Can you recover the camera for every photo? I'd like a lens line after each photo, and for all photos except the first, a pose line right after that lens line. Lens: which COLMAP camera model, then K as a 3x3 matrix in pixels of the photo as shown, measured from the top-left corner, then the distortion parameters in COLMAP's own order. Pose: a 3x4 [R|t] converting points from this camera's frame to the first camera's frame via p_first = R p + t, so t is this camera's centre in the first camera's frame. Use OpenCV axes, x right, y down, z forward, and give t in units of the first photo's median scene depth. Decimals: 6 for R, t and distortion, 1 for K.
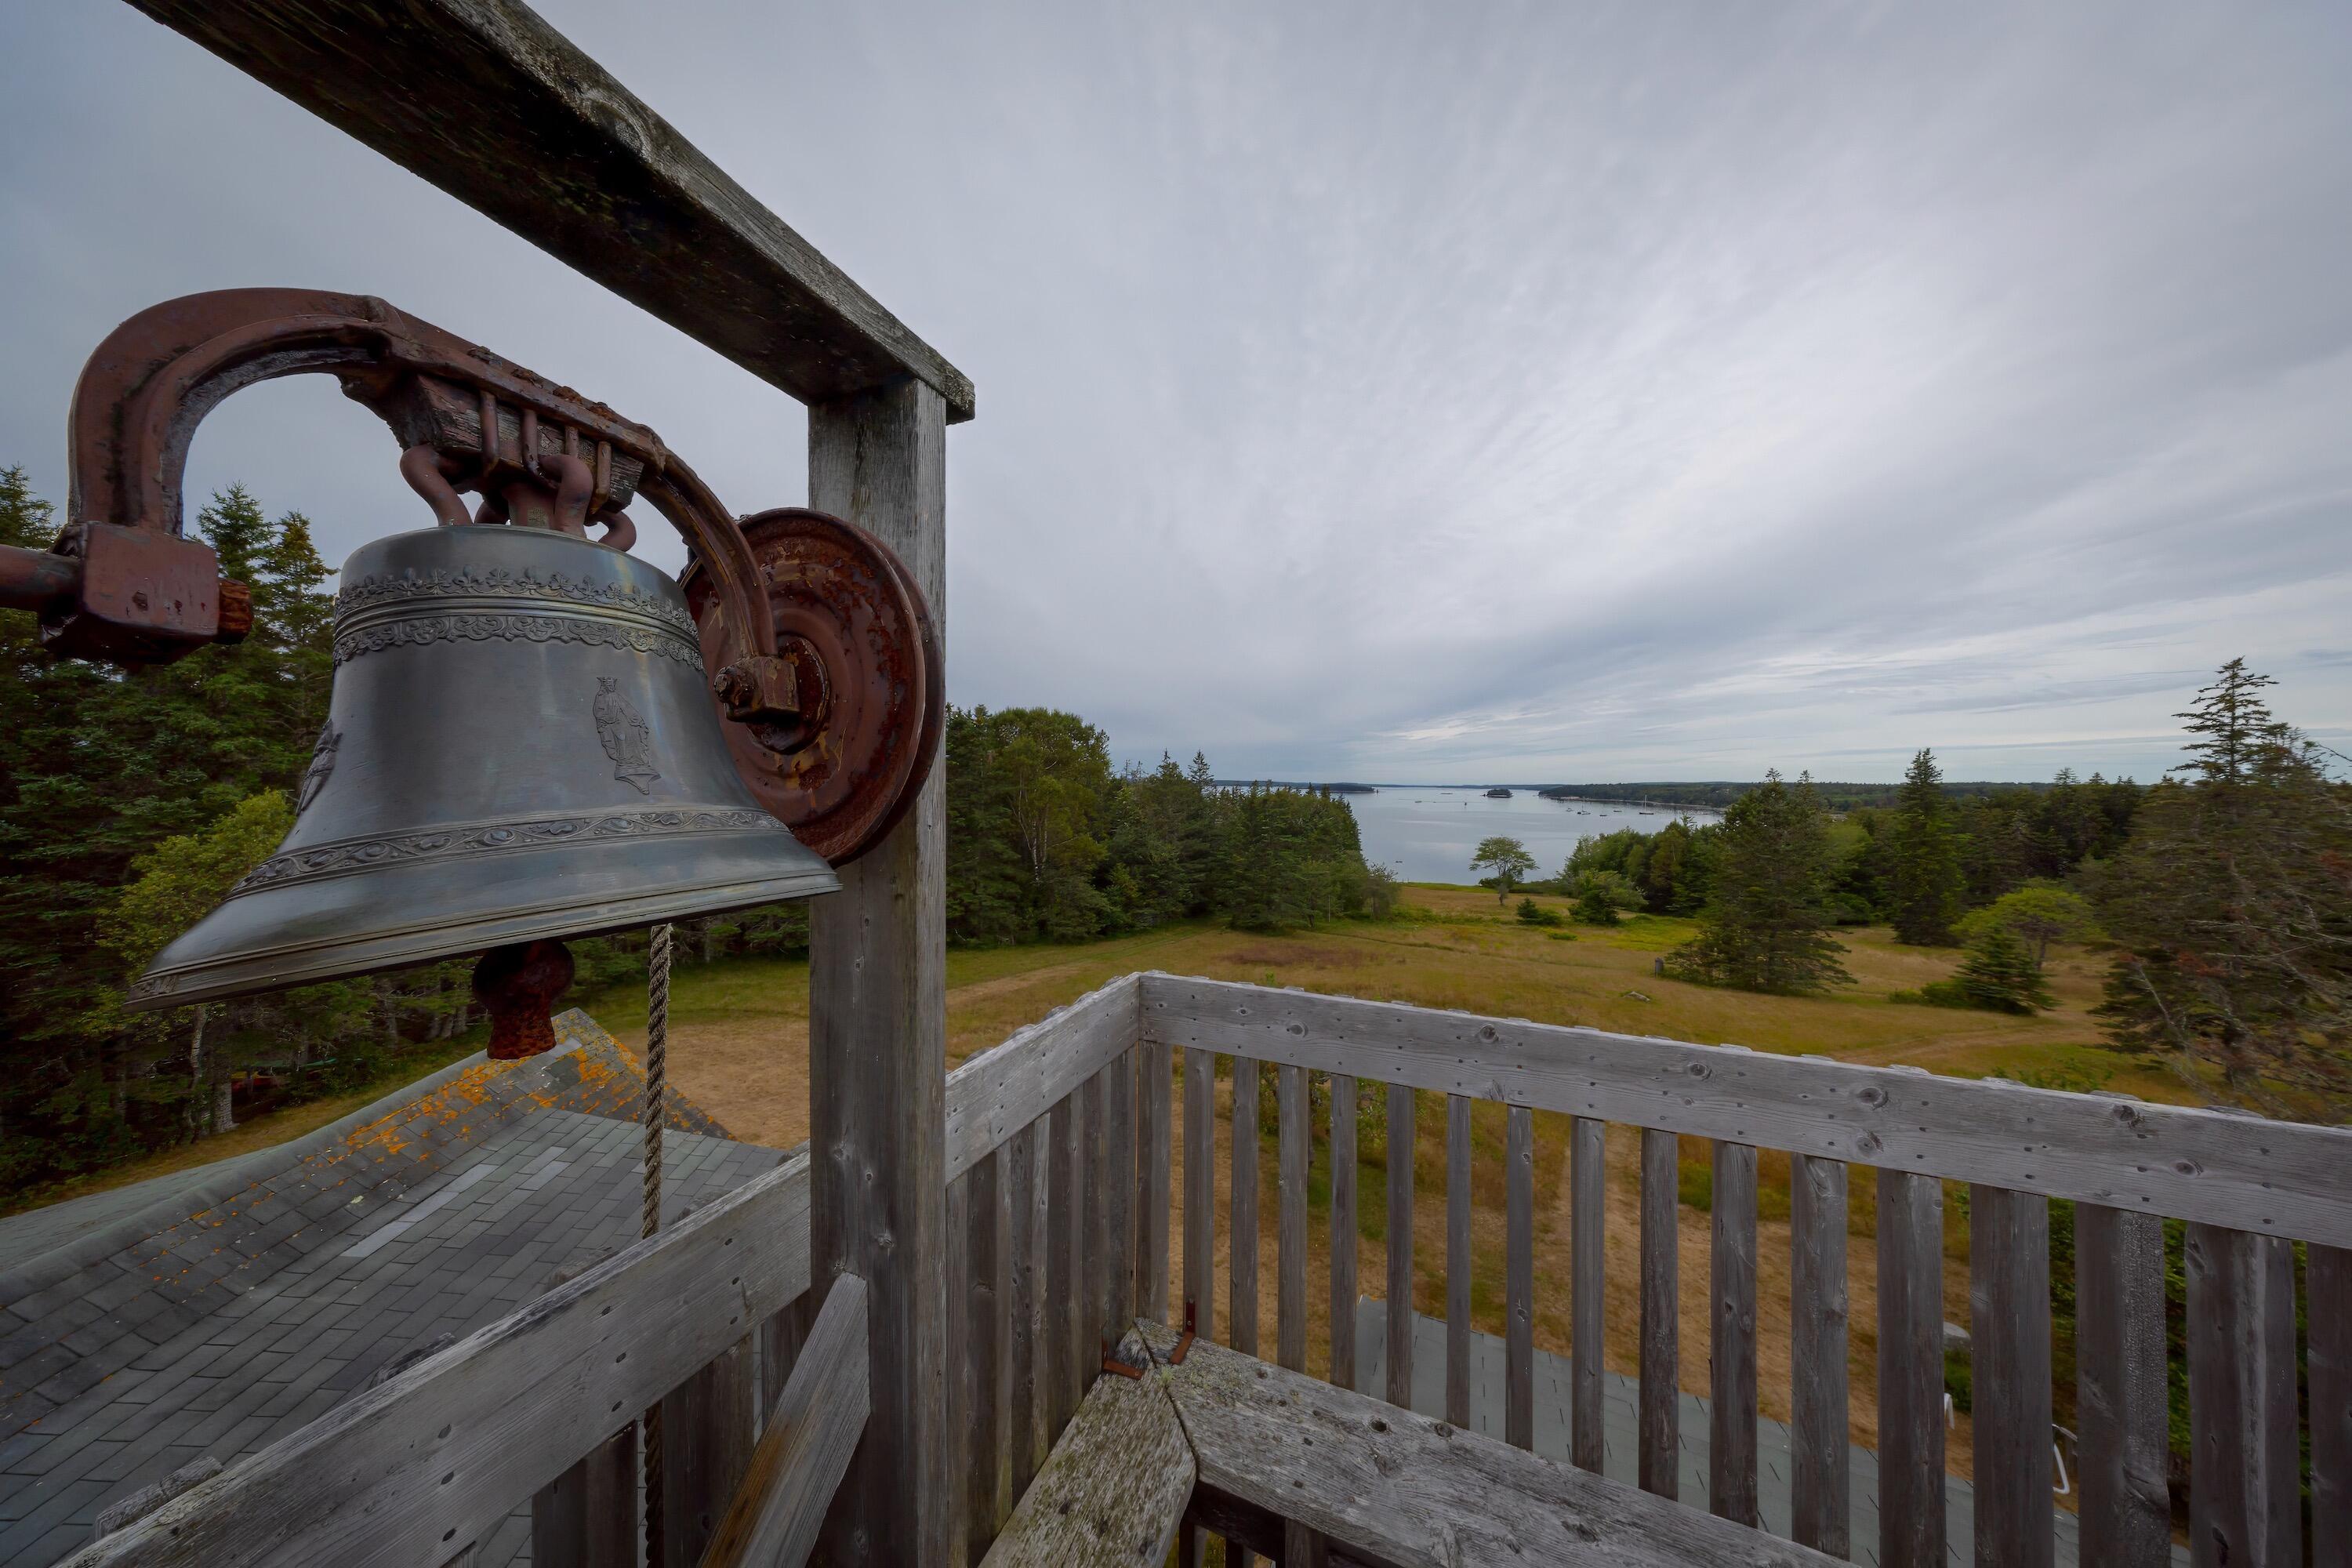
lens RADIAL K [[671.9, 0, 1182.2], [0, 671.9, 780.8], [0, 0, 1]] dist [-0.005937, 0.000429]
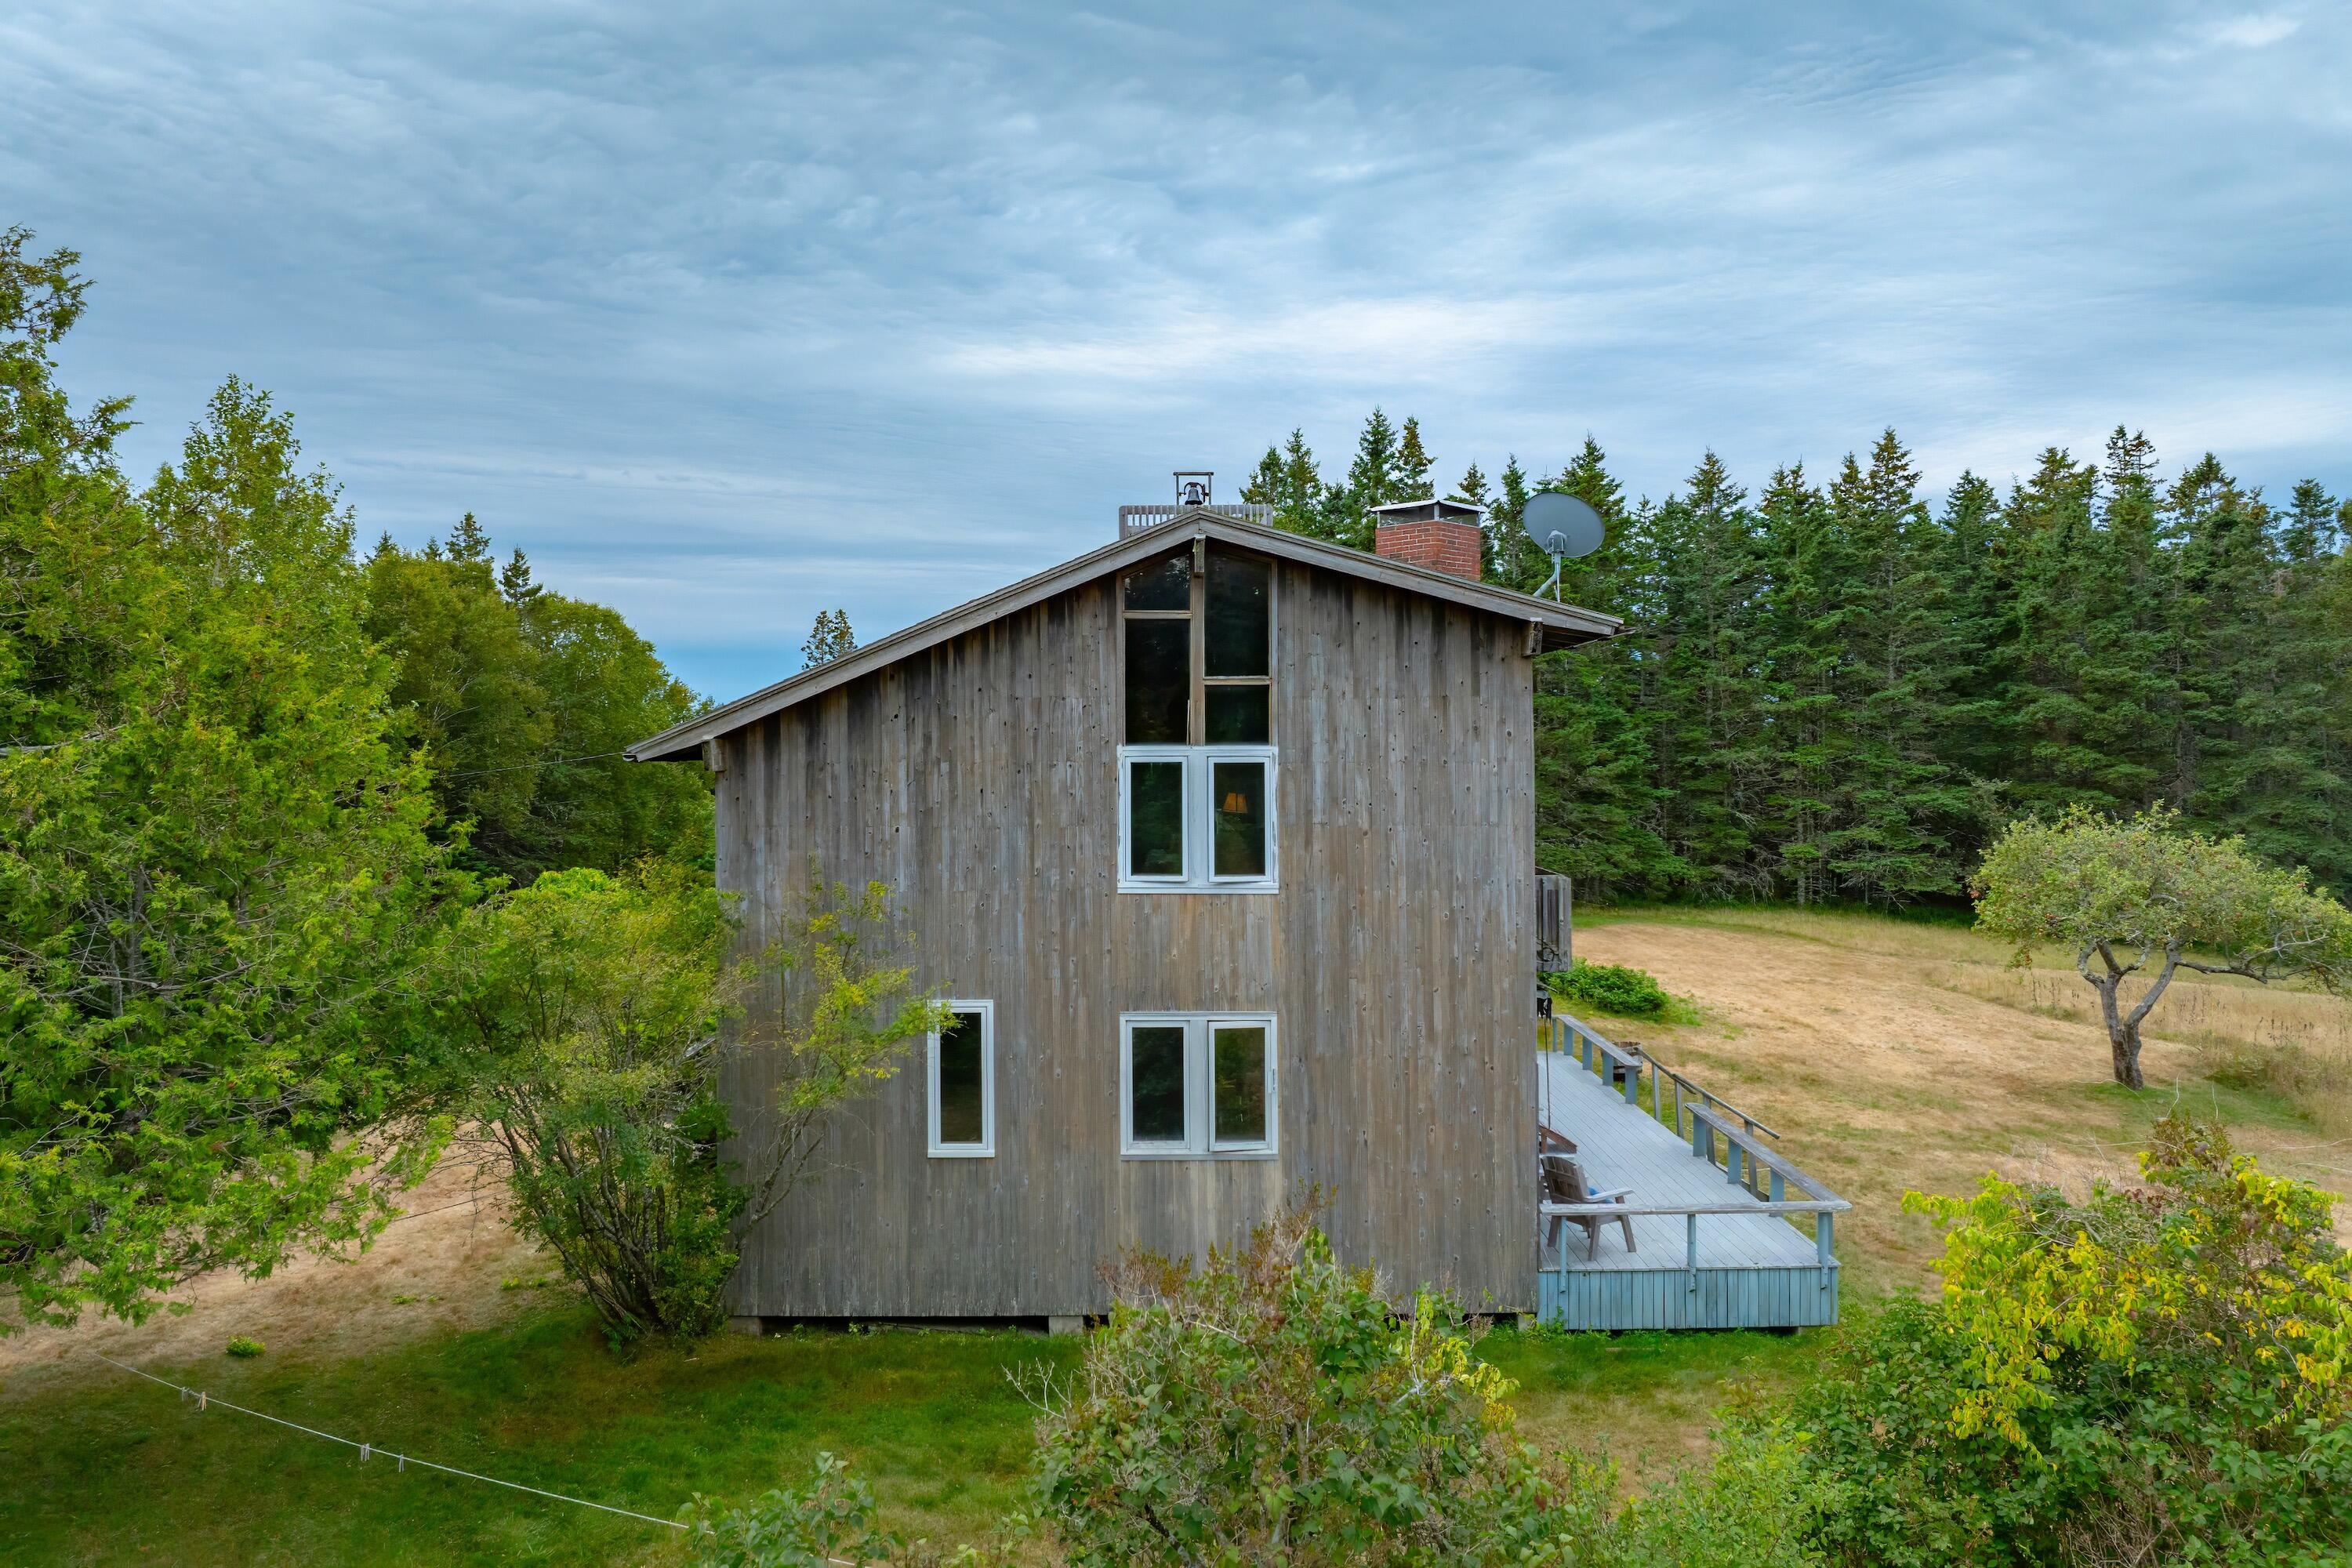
lens RADIAL K [[1651.3, 0, 1175.2], [0, 1651.3, 778.8], [0, 0, 1]] dist [-0.030642, -0.006676]
pose [[0.375846, 0.000577, -0.926682, 0.521500], [0.010202, 0.999937, 0.004760, 0.094935], [0.926626, -0.011243, 0.375816, -0.213541]]
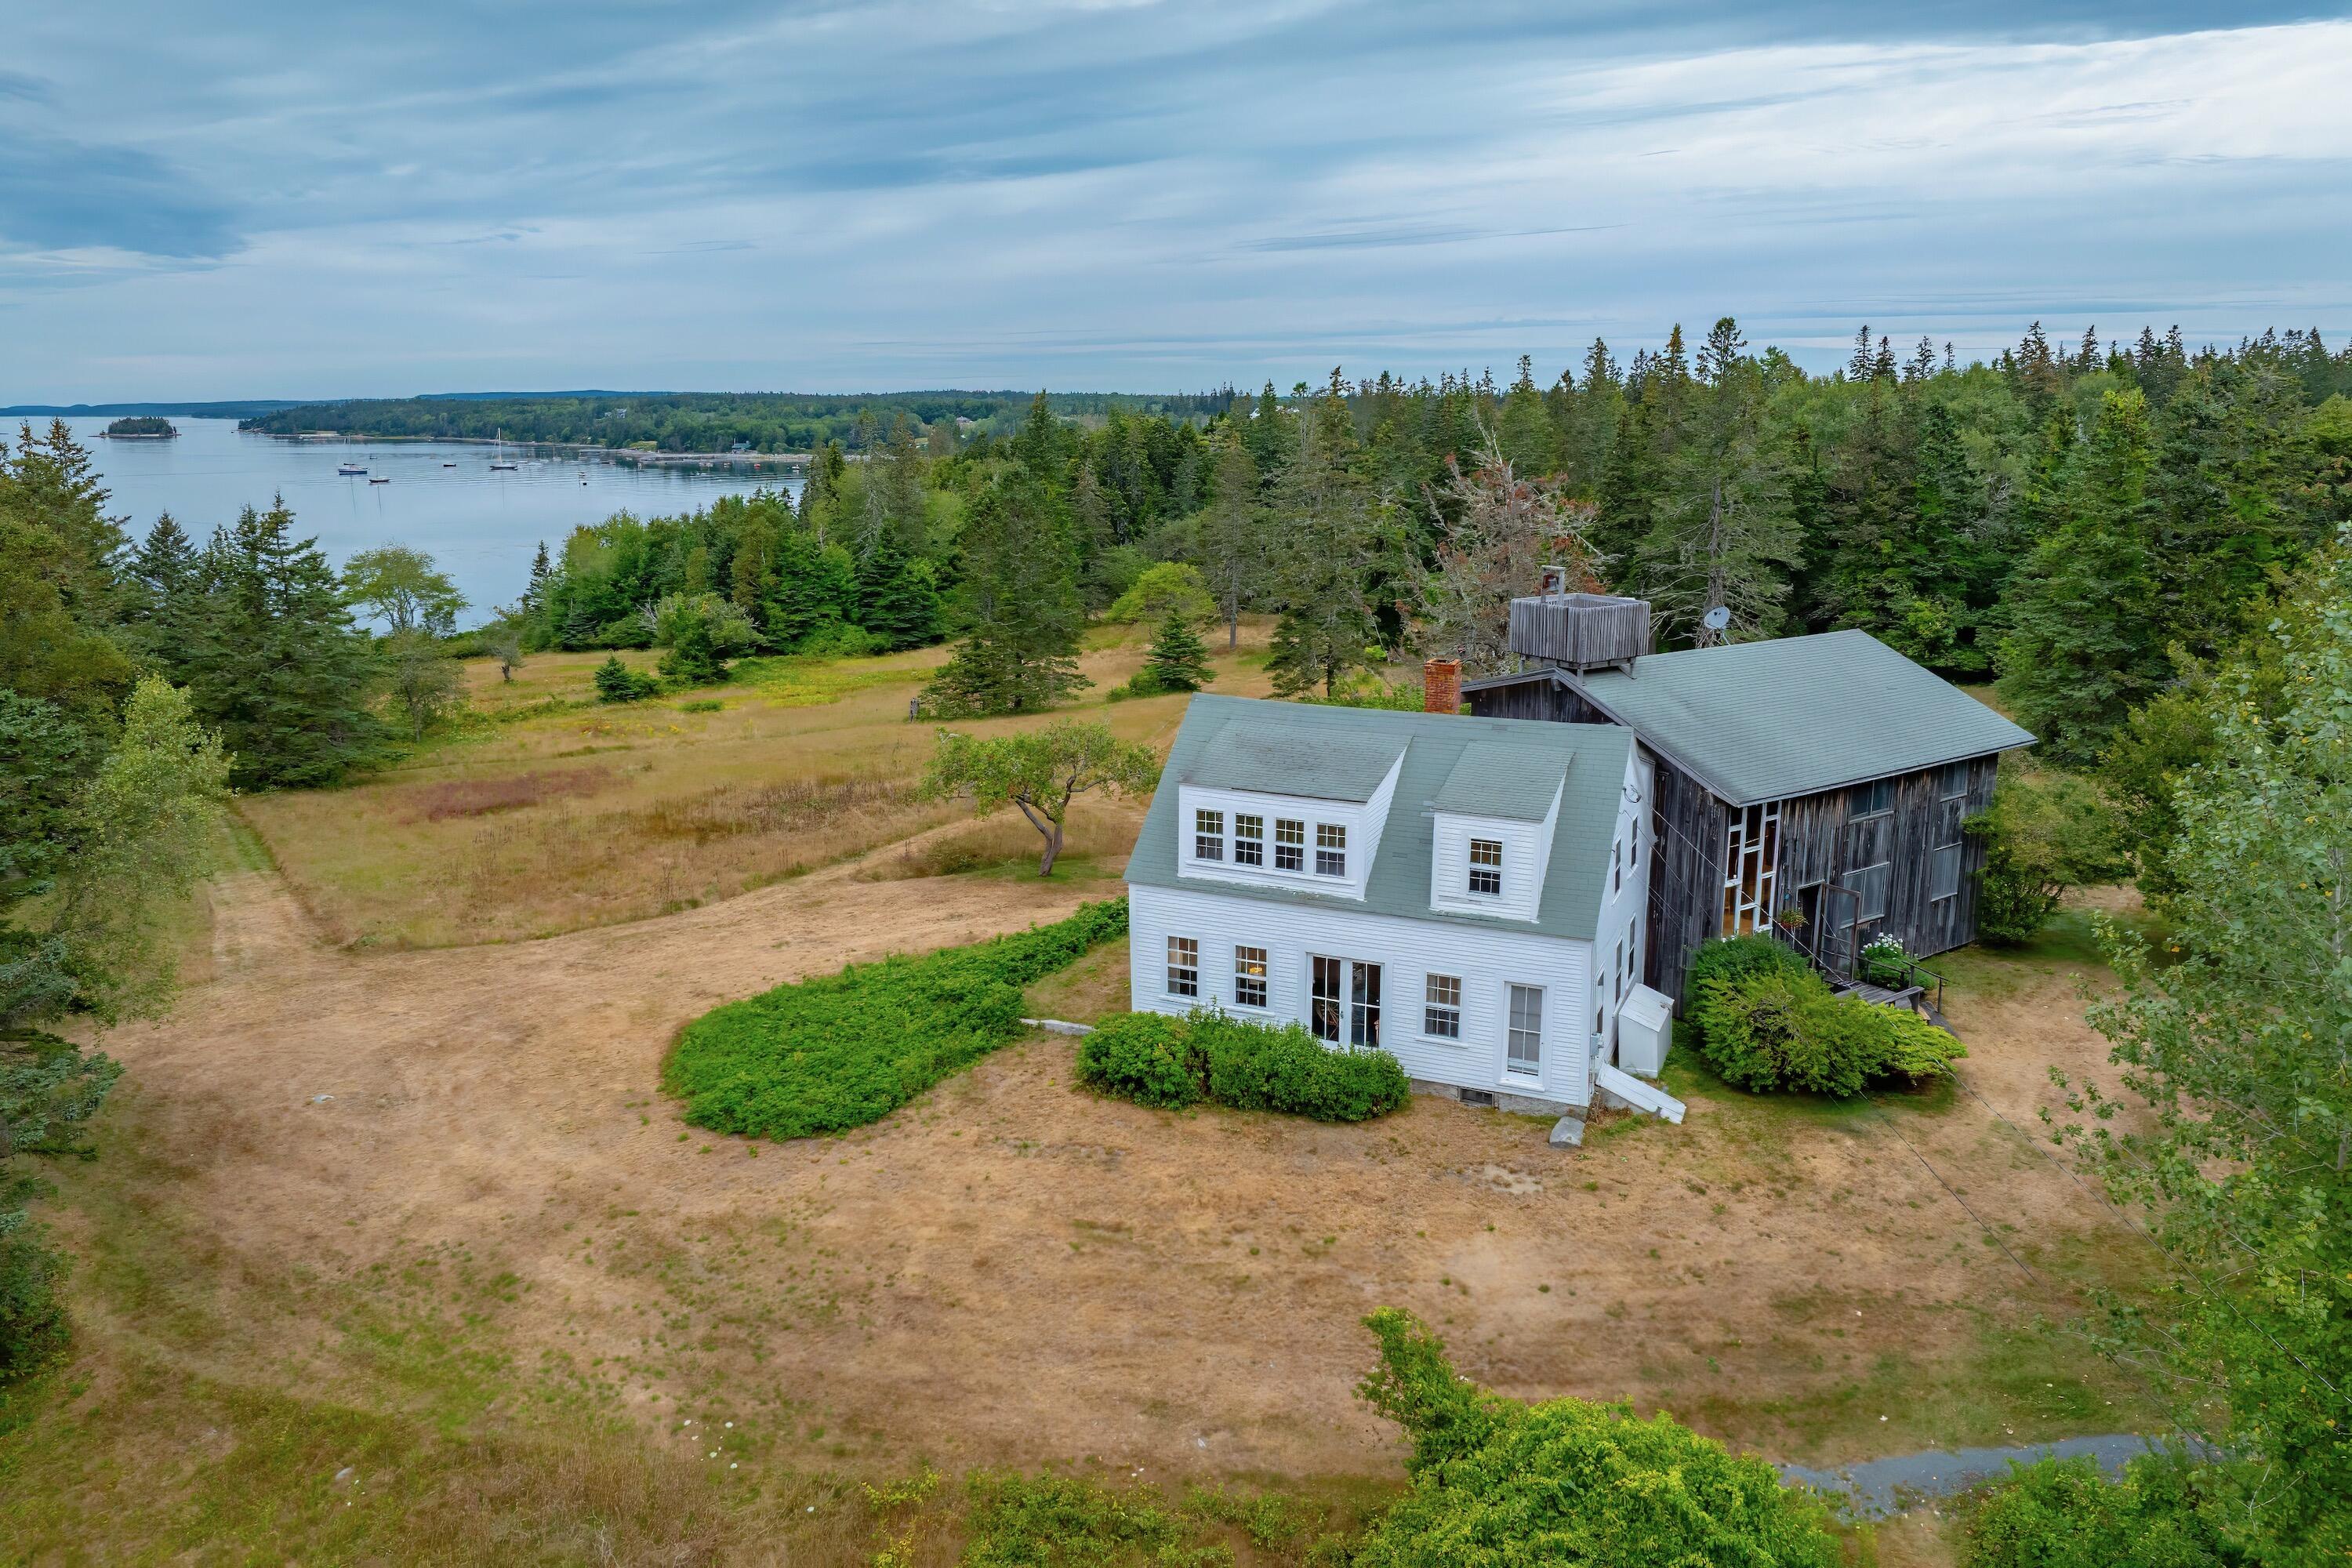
lens RADIAL K [[1651.3, 0, 1168.6], [0, 1651.3, 716.8], [0, 0, 1]] dist [-0.030642, -0.006676]
pose [[0.532214, -0.166601, 0.830056, -0.694851], [0.000853, 0.980551, 0.196260, -0.083120], [-0.846609, -0.103744, 0.522005, -0.226285]]
